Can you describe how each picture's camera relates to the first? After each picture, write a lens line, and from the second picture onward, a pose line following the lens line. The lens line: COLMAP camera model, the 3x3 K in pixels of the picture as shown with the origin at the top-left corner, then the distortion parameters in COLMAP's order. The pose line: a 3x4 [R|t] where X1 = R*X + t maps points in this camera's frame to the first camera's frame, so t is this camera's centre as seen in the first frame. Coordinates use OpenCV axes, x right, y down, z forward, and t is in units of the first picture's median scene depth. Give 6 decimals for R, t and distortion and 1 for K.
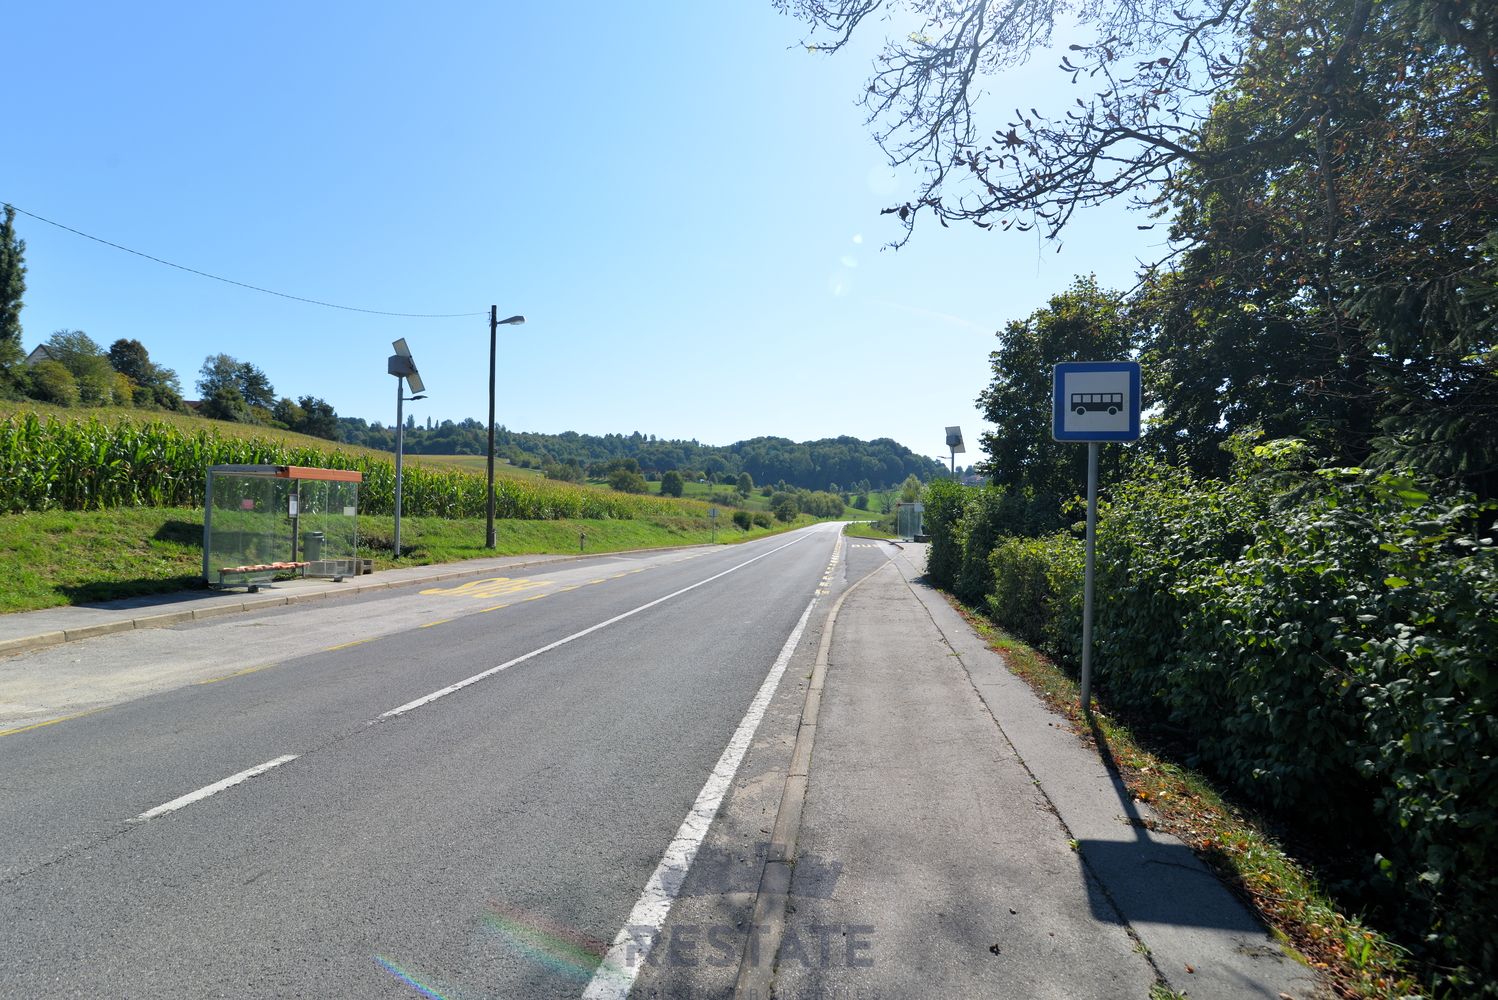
lens RADIAL K [[691.2, 0, 749.0], [0, 691.2, 500.0], [0, 0, 1]] dist [-0.016404, -0.000205]
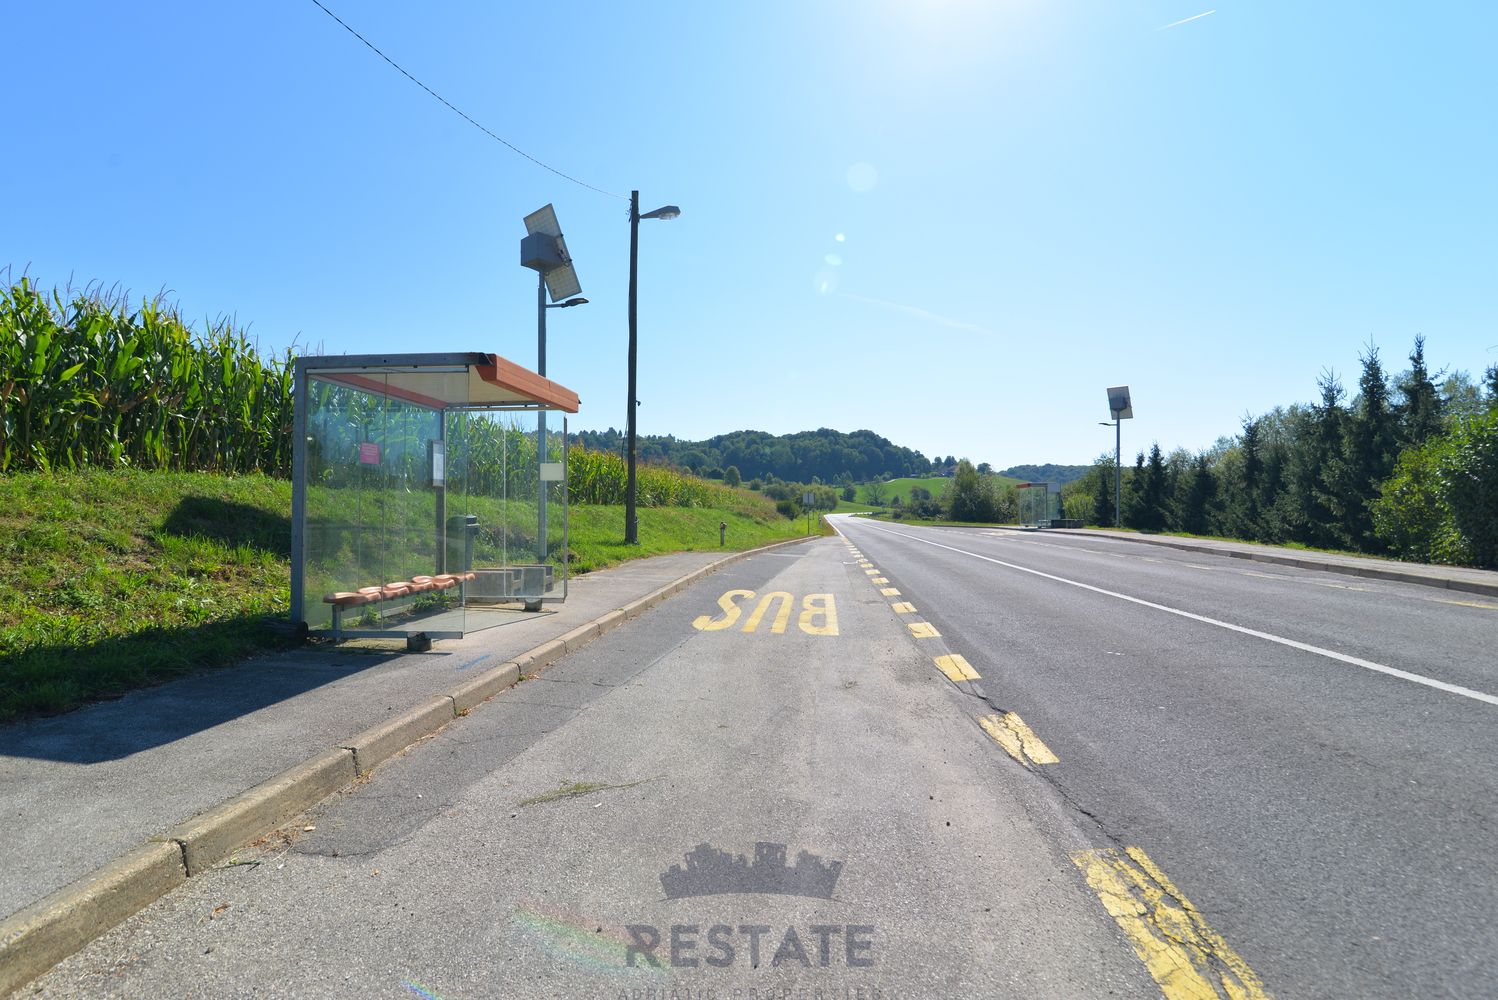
lens RADIAL K [[691.2, 0, 749.0], [0, 691.2, 500.0], [0, 0, 1]] dist [-0.016404, -0.000205]
pose [[0.999000, -0.020436, 0.039762, -0.289615], [0.020169, 0.999771, 0.007107, 0.023246], [-0.039898, -0.006298, 0.999184, 0.306768]]
